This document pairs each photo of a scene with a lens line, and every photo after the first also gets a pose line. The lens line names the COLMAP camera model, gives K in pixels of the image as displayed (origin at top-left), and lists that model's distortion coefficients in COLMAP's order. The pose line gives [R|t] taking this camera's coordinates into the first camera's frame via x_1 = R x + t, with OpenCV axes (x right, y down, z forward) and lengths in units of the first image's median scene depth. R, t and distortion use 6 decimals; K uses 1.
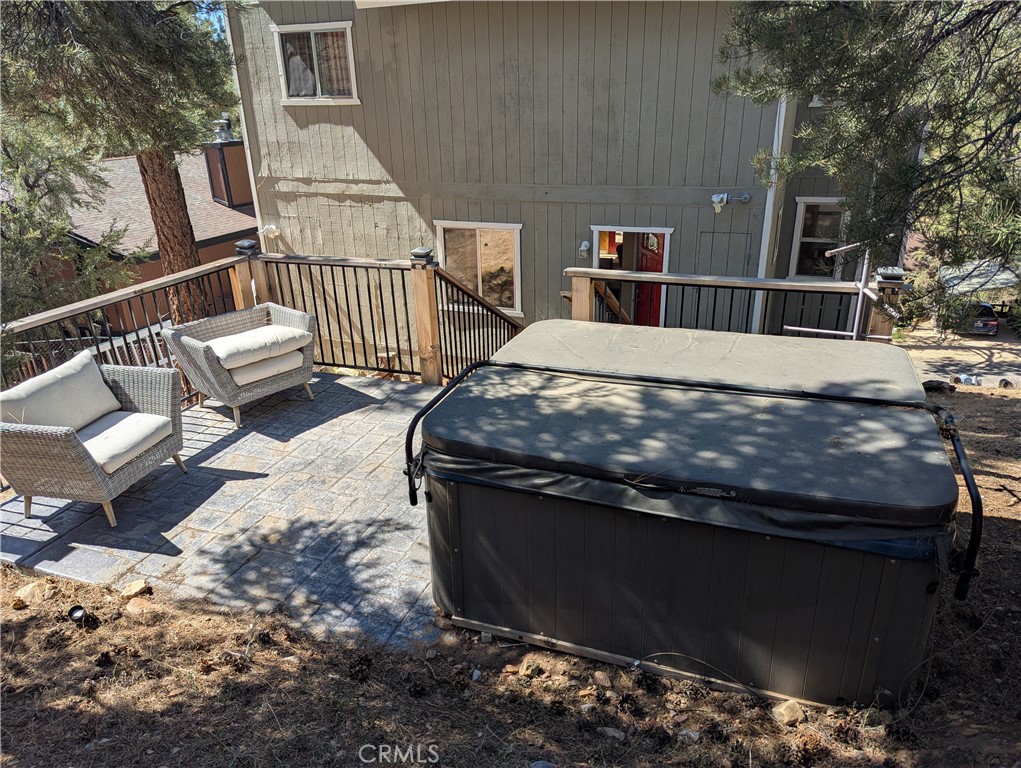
lens RADIAL K [[699.5, 0, 508.4], [0, 699.5, 382.8], [0, 0, 1]] dist [0.032489, 0.001129]
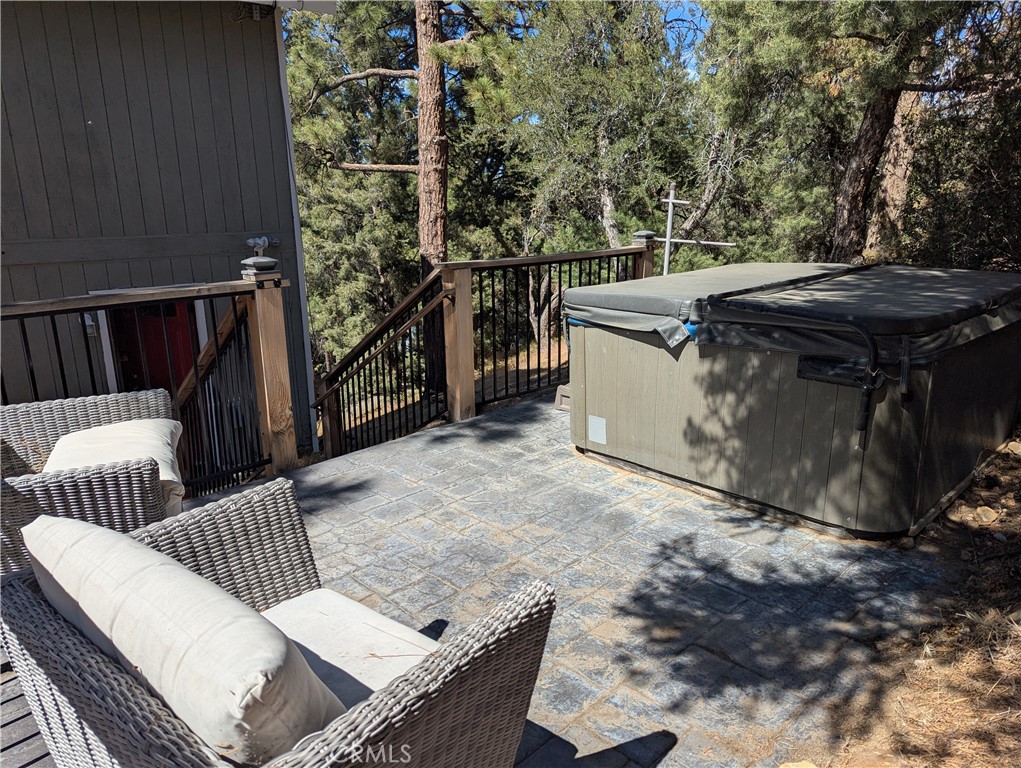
lens RADIAL K [[699.5, 0, 508.8], [0, 699.5, 386.8], [0, 0, 1]] dist [0.032489, 0.001129]
pose [[0.444284, -0.207703, 0.871477, -0.899524], [0.338941, 0.939419, 0.051102, -0.053694], [-0.829295, 0.272676, 0.487767, 0.782730]]
